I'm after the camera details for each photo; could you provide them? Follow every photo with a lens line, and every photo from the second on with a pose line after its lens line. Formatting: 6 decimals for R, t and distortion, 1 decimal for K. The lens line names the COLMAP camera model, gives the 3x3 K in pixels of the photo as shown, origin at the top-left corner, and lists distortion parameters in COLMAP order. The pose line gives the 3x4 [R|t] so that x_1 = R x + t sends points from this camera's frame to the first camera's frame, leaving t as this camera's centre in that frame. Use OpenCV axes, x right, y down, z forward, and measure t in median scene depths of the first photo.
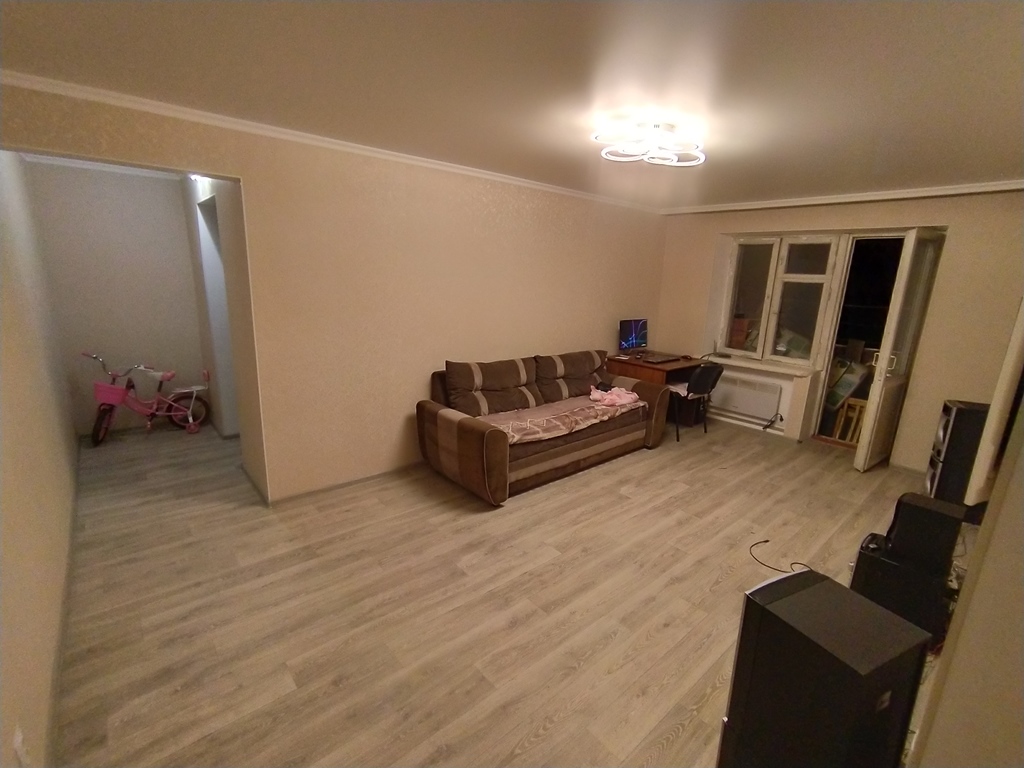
lens RADIAL K [[471.5, 0, 515.2], [0, 471.5, 380.0], [0, 0, 1]] dist [-0.001151, -0.000151]
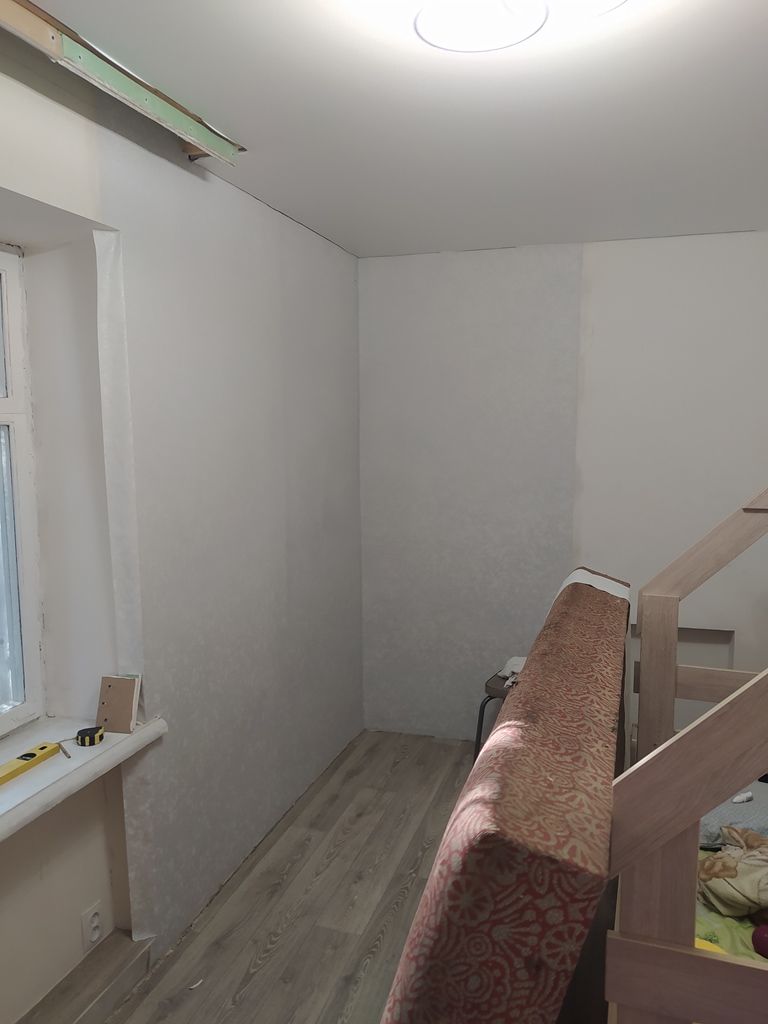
lens RADIAL K [[783.8, 0, 383.3], [0, 783.8, 513.2], [0, 0, 1]] dist [0.006115, 0.001708]
pose [[0.855430, -0.097703, 0.508620, -0.376334], [0.143425, 0.988327, -0.051371, 0.070428], [-0.497664, 0.116893, 0.859457, -0.372322]]
